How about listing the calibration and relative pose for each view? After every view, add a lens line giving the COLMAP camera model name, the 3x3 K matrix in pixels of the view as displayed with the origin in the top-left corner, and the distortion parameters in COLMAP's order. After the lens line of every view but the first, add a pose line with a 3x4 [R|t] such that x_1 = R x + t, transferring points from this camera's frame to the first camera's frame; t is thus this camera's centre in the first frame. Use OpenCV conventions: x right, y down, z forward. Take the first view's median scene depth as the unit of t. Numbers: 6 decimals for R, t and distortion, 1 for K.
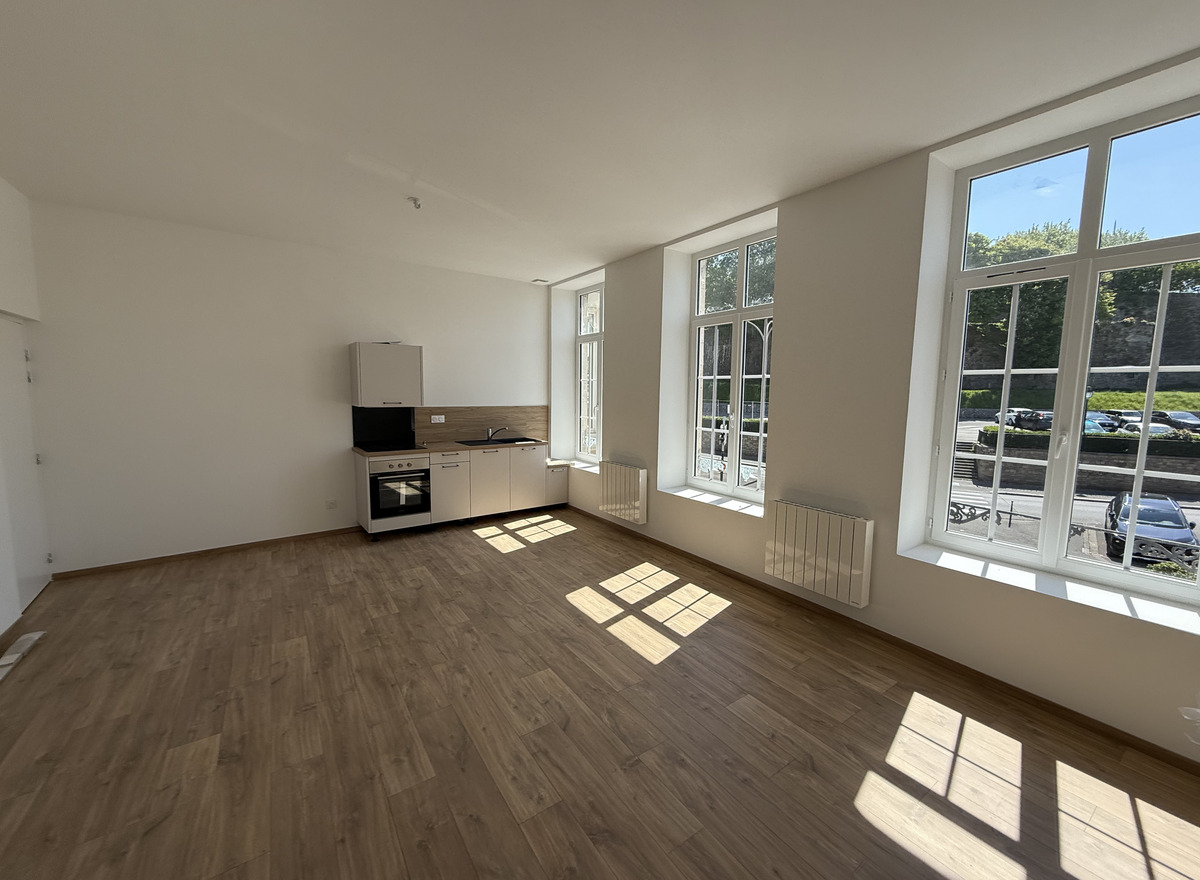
lens RADIAL K [[488.6, 0, 603.5], [0, 488.6, 443.2], [0, 0, 1]] dist [-0.001473, 0.000790]
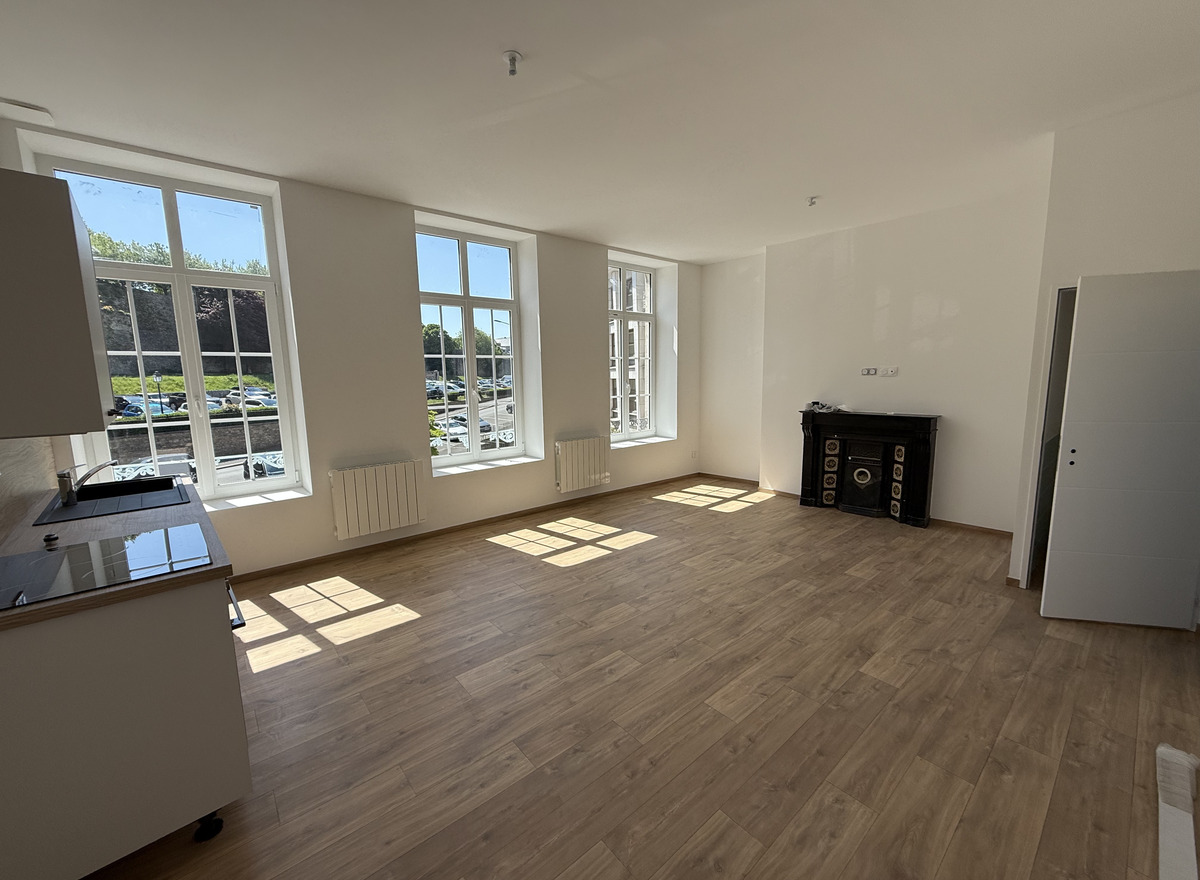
lens RADIAL K [[488.6, 0, 604.4], [0, 488.6, 440.3], [0, 0, 1]] dist [-0.001473, 0.000790]
pose [[-0.136049, -0.144541, 0.980101, -1.328538], [0.123792, 0.979066, 0.161572, -0.128269], [-0.982938, 0.143310, -0.115308, 1.255132]]
